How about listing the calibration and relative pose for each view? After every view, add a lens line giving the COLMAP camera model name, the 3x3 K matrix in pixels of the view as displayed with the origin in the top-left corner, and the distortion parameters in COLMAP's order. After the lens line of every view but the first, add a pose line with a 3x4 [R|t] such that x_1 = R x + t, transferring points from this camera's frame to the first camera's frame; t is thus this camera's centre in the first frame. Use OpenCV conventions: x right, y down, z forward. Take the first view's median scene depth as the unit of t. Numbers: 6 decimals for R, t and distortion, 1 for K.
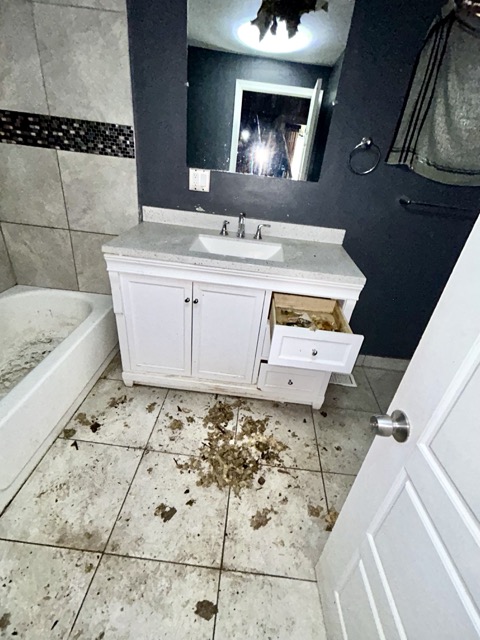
lens RADIAL K [[300.2, 0, 242.6], [0, 300.2, 320.2], [0, 0, 1]] dist [-0.004869, 0.003152]
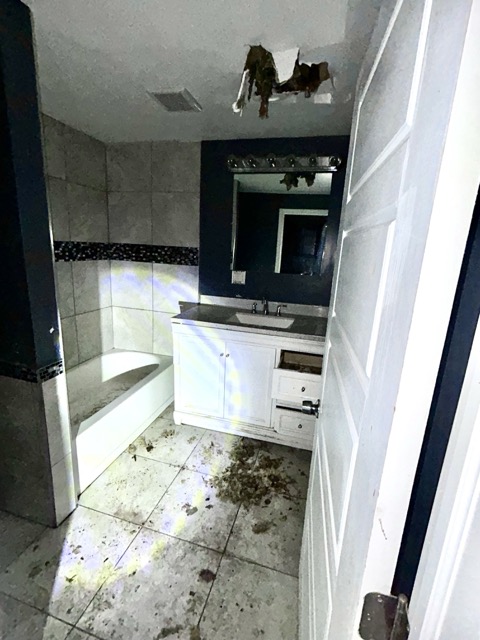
lens RADIAL K [[300.2, 0, 241.3], [0, 300.2, 317.7], [0, 0, 1]] dist [-0.004869, 0.003152]
pose [[0.977040, -0.005038, -0.212994, 0.193931], [-0.058313, 0.955222, -0.290086, 0.158898], [0.204918, 0.295847, 0.932997, -0.335244]]
